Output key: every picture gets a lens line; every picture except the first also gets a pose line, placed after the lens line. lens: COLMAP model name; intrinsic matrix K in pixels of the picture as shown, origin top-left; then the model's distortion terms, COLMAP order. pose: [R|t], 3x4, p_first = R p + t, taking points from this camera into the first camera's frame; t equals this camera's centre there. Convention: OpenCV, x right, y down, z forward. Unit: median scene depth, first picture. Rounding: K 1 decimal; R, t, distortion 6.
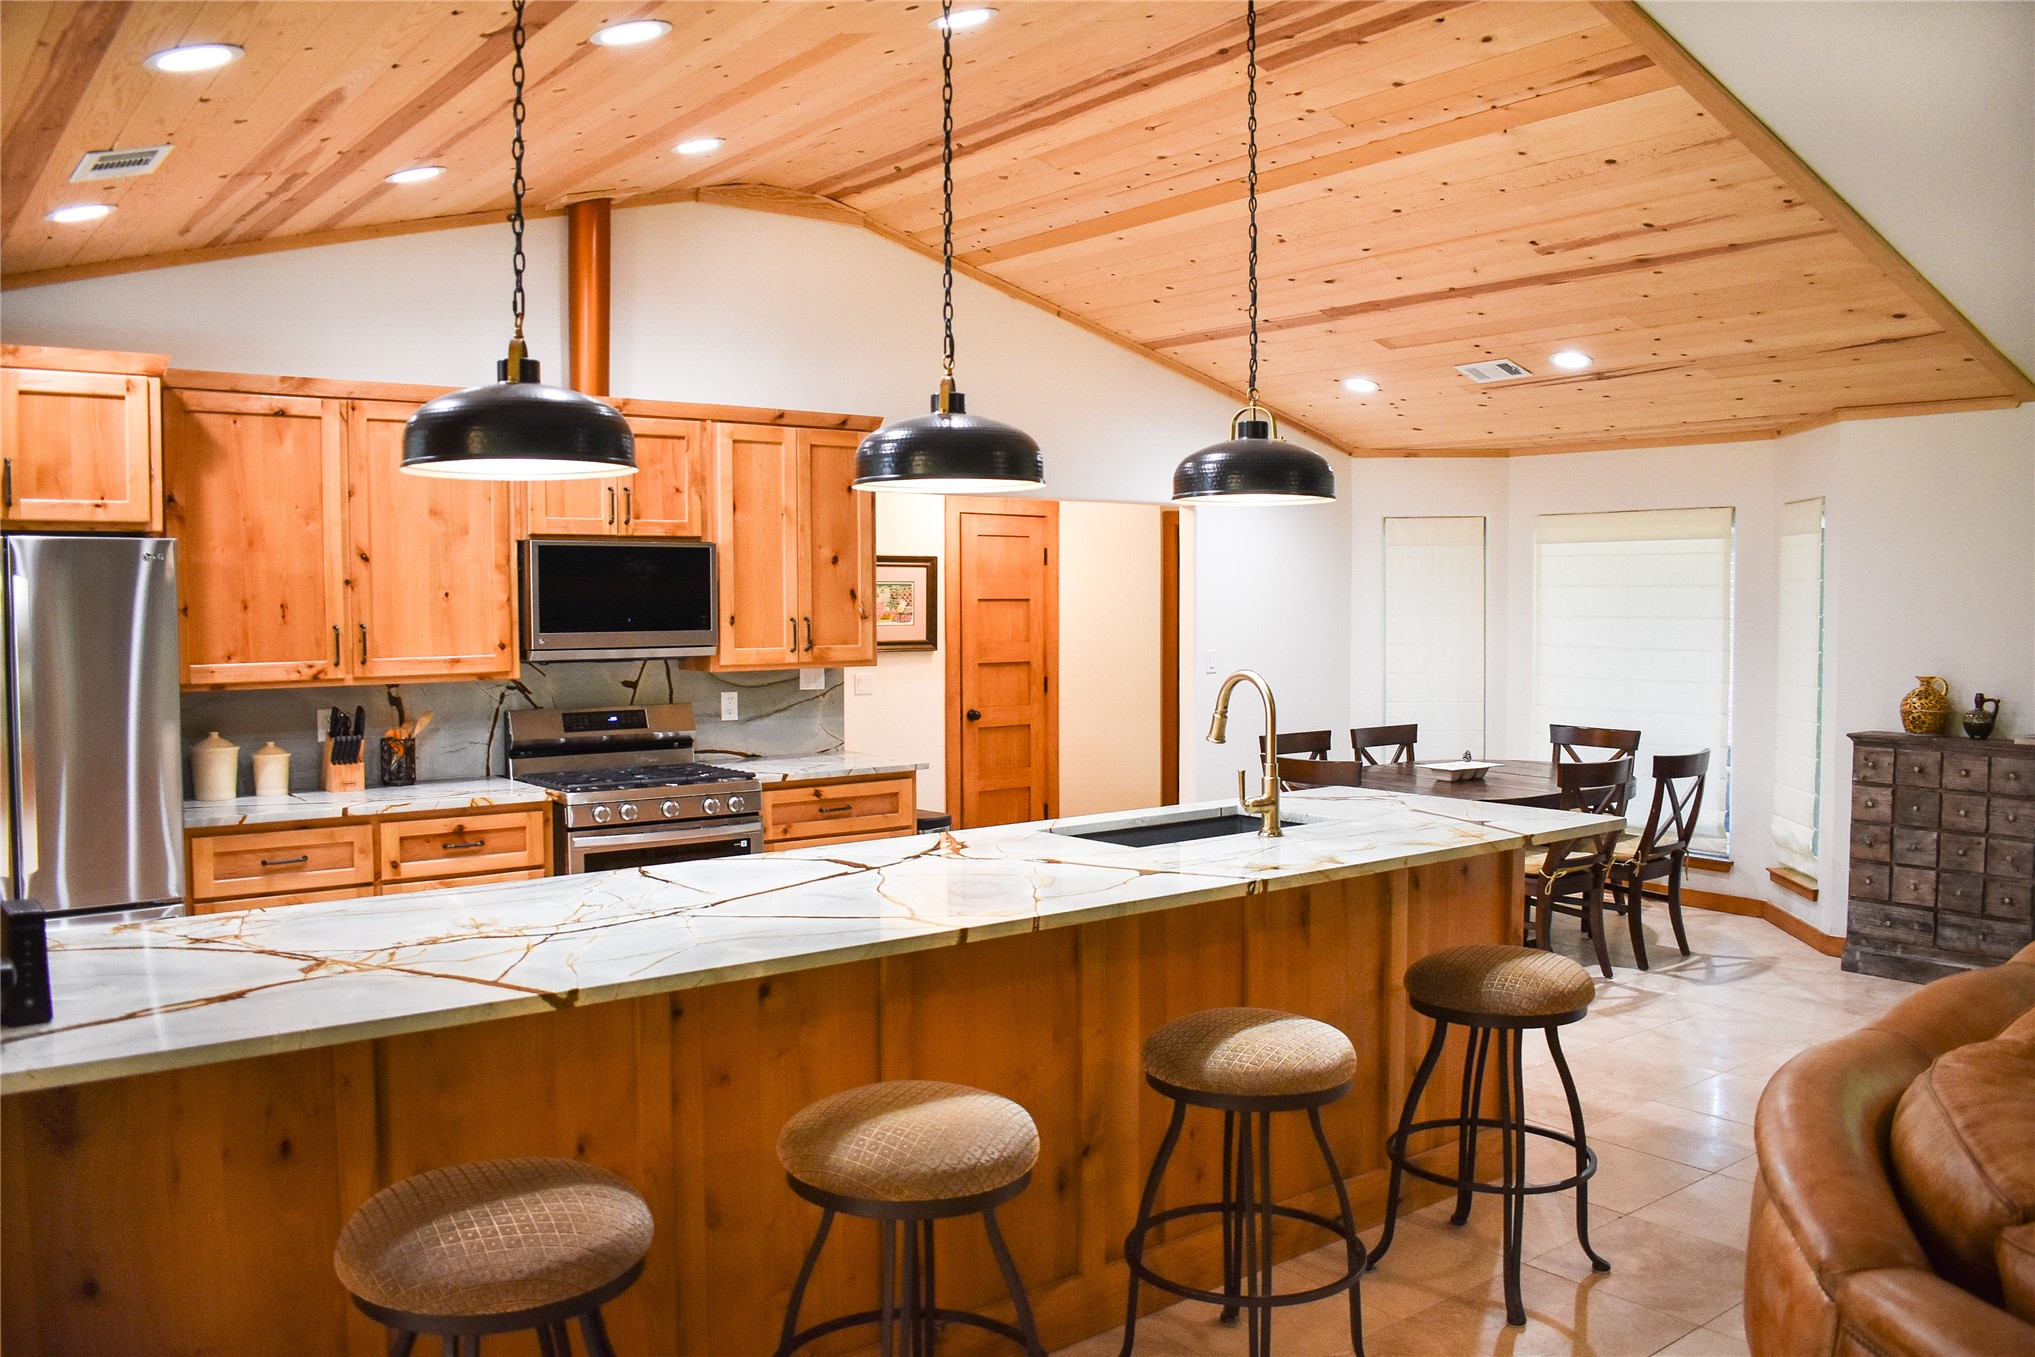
lens RADIAL K [[1632.4, 0, 1024.0], [0, 1632.4, 679.8], [0, 0, 1]] dist [-0.083266, 0.014348]
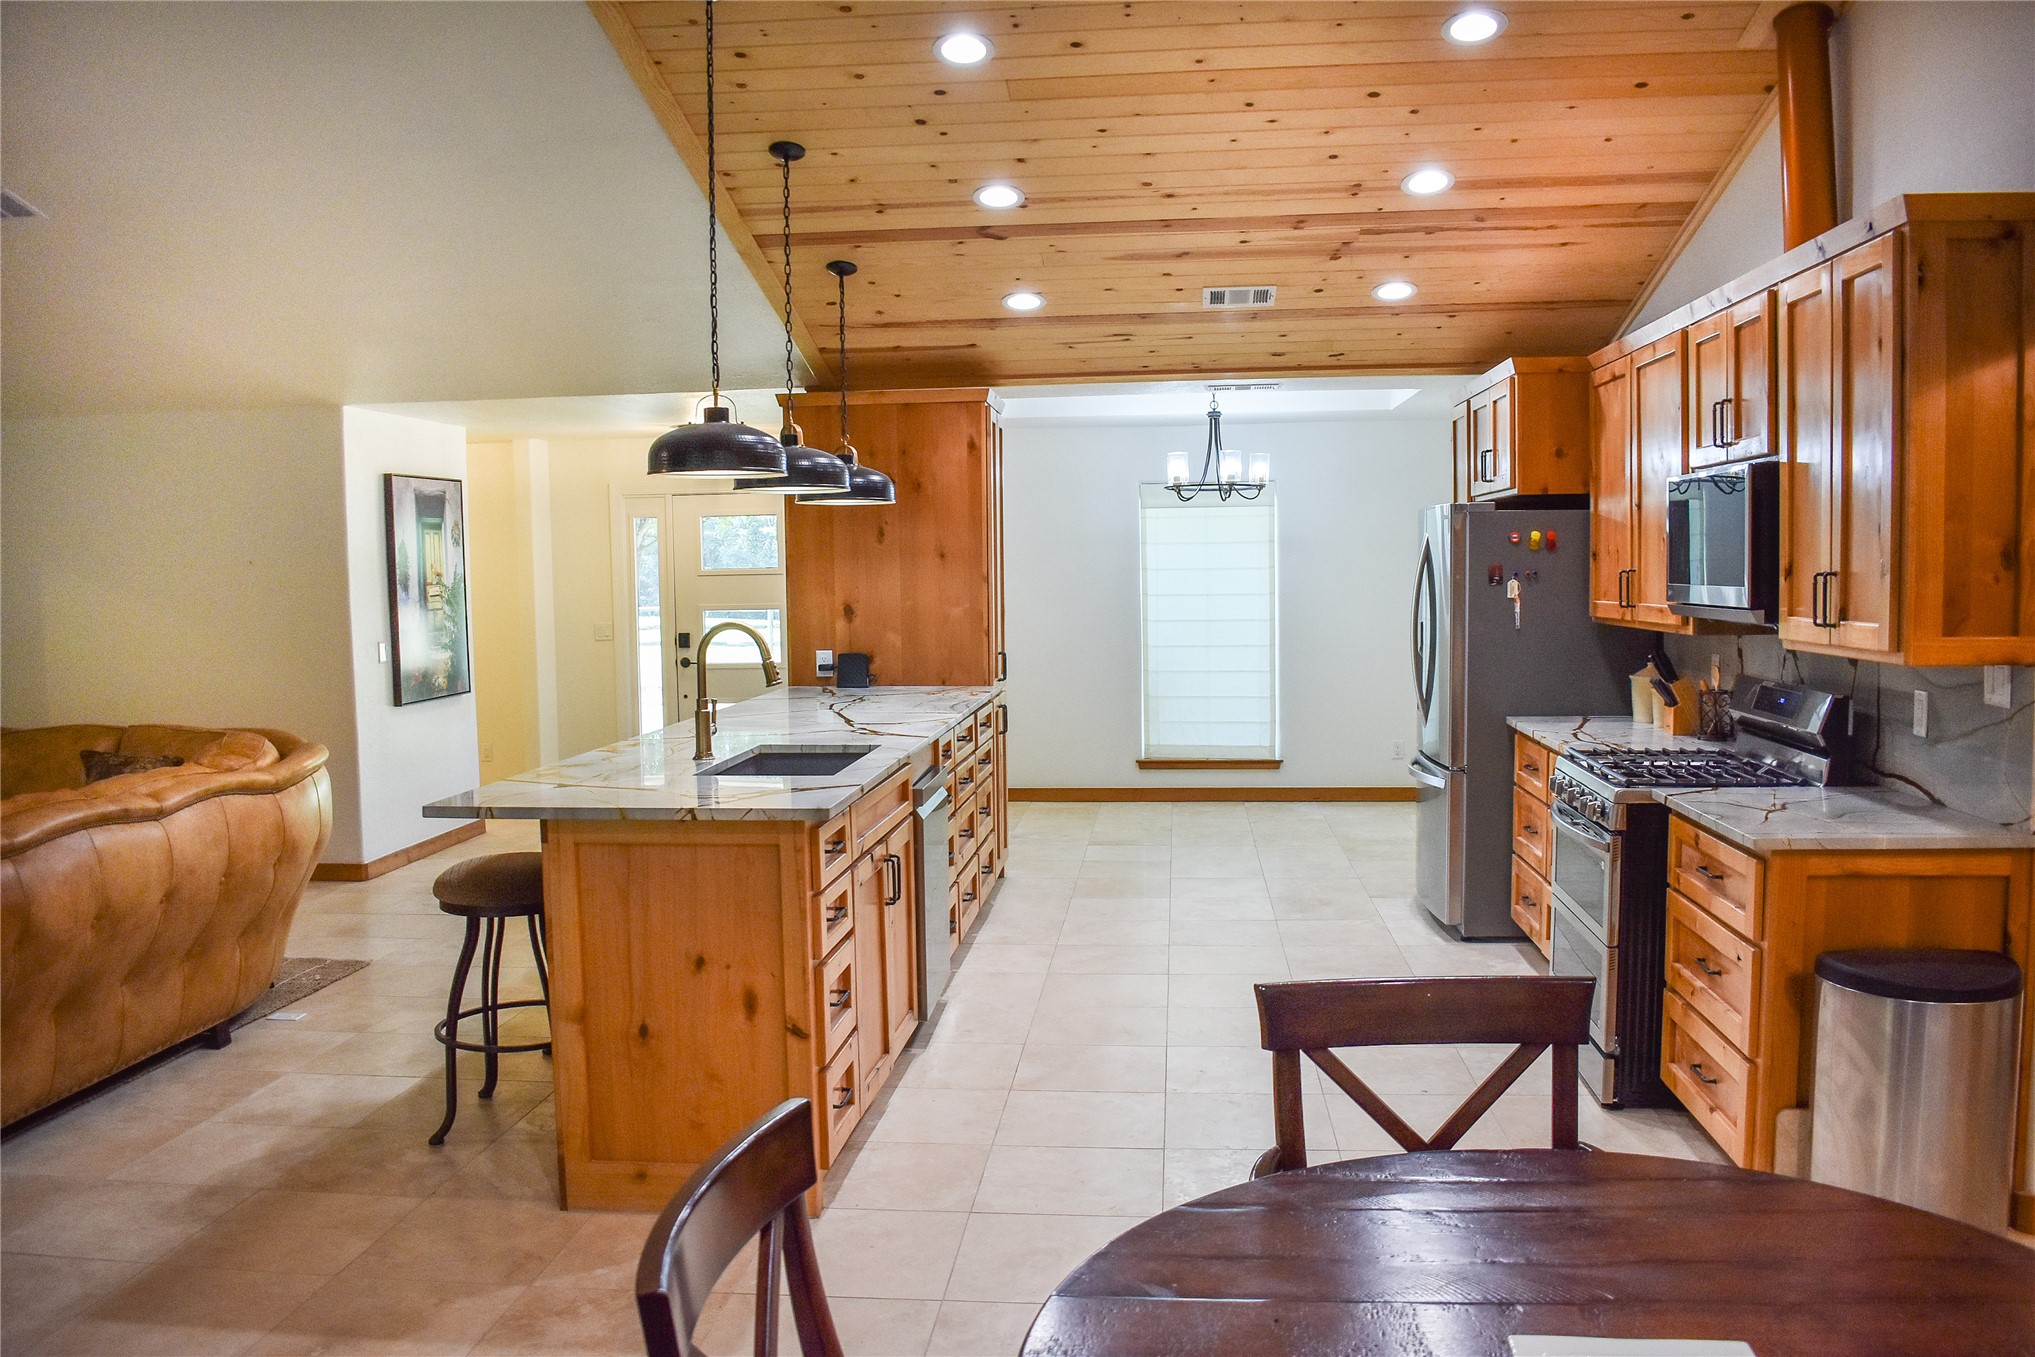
lens RADIAL K [[1632.4, 0, 1012.9], [0, 1632.4, 663.4], [0, 0, 1]] dist [-0.083266, 0.014348]
pose [[-0.700453, 0.056449, -0.711463, 0.503234], [-0.018272, 0.995122, 0.096944, -0.056463], [0.713465, 0.080905, -0.696005, 1.205884]]
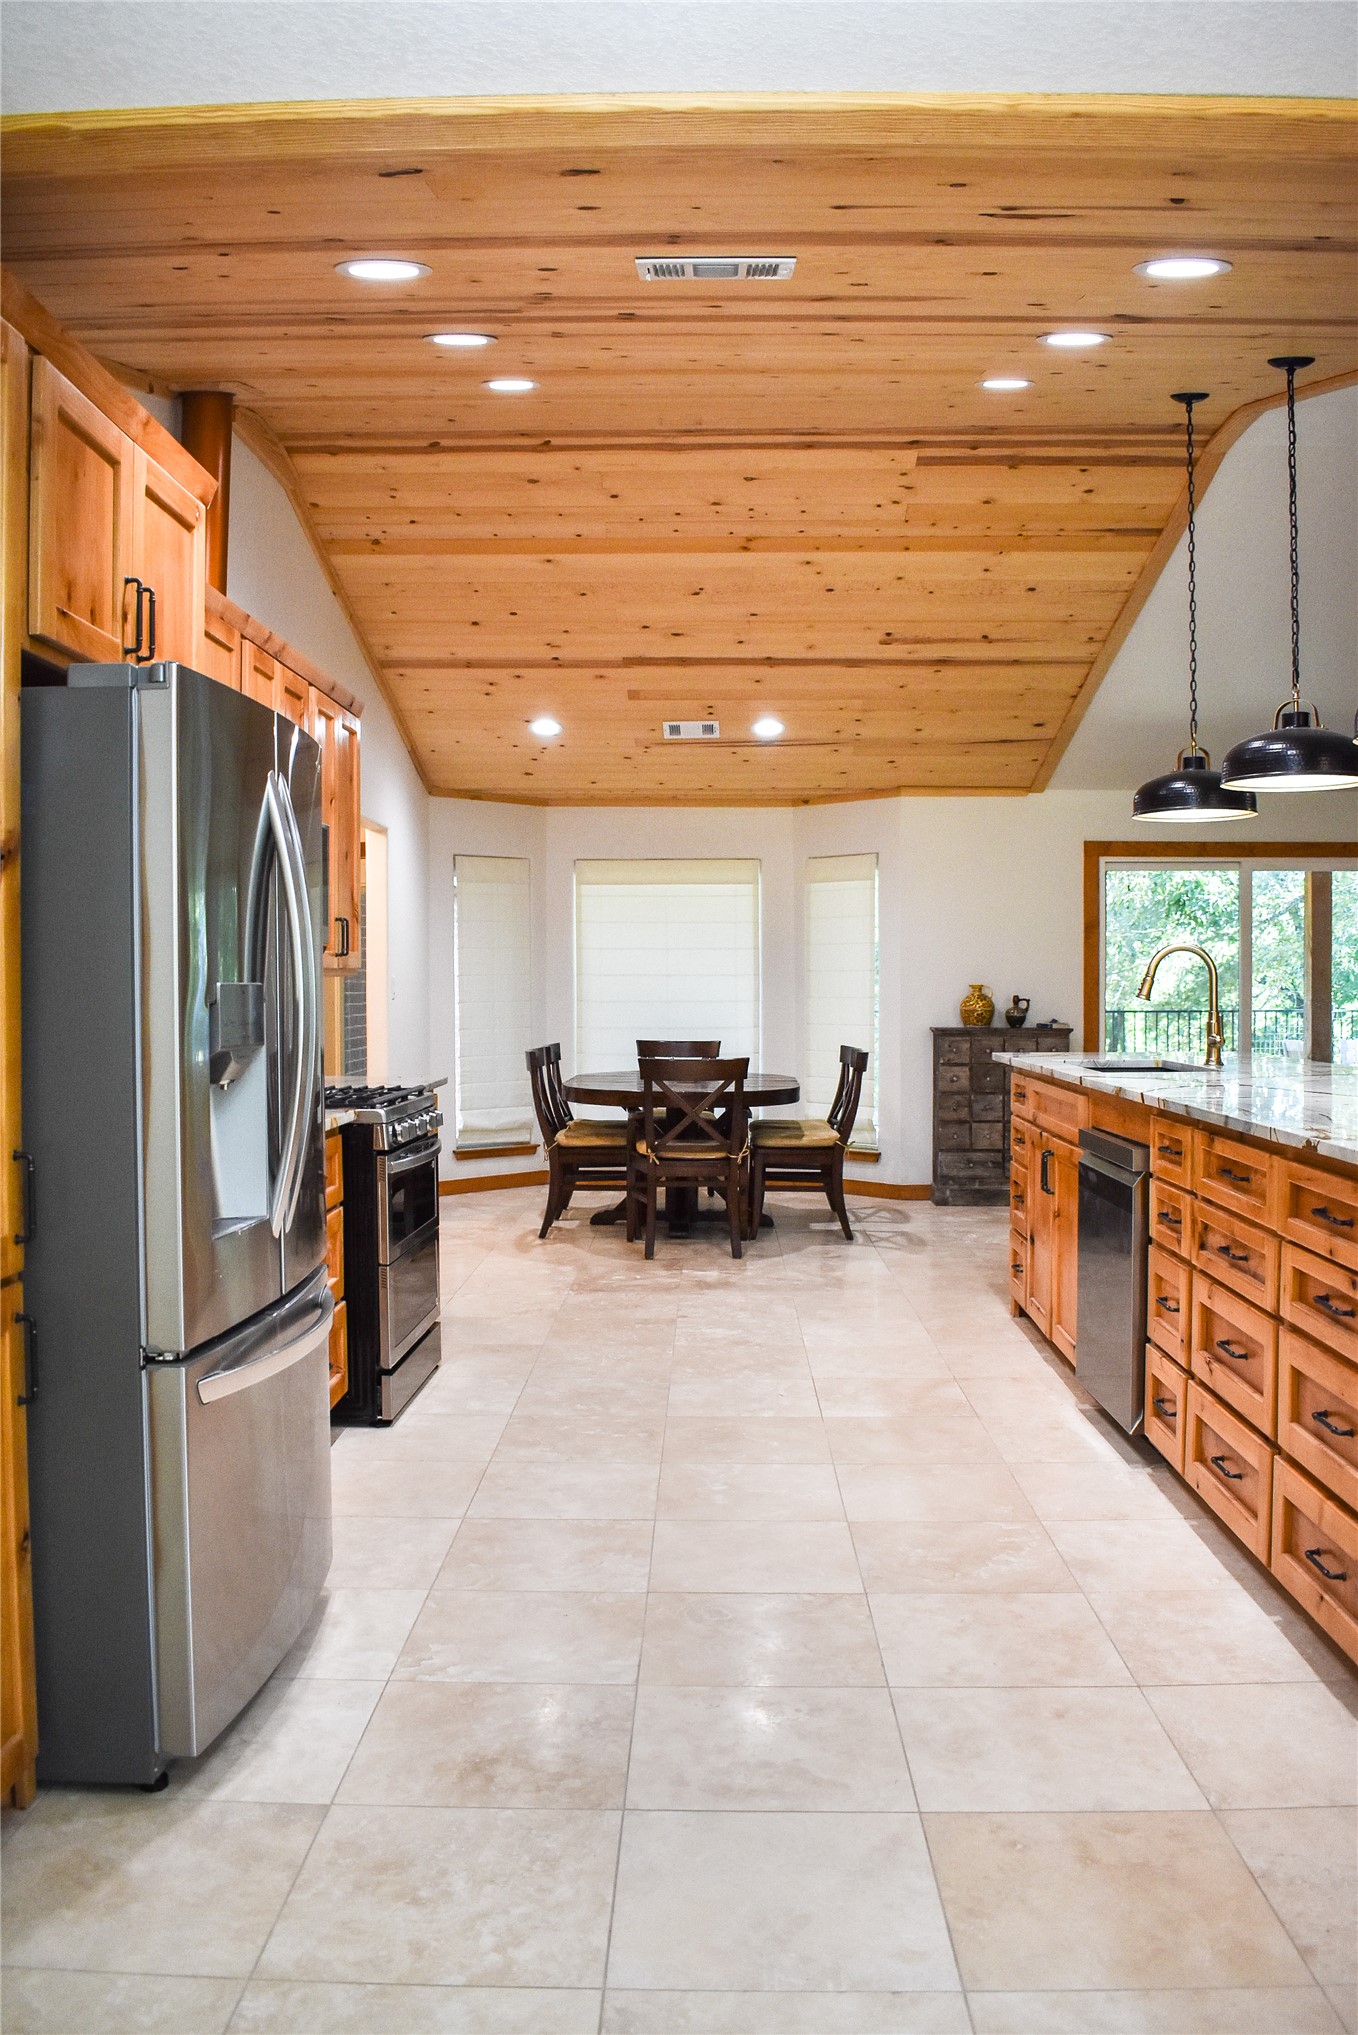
lens RADIAL K [[1632.4, 0, 660.7], [0, 1632.4, 1013.6], [0, 0, 1]] dist [-0.083266, 0.014348]
pose [[0.640680, -0.015152, 0.767658, -0.703879], [0.038490, 0.999182, -0.012401, 0.030150], [-0.766843, 0.037492, 0.640739, 0.306857]]
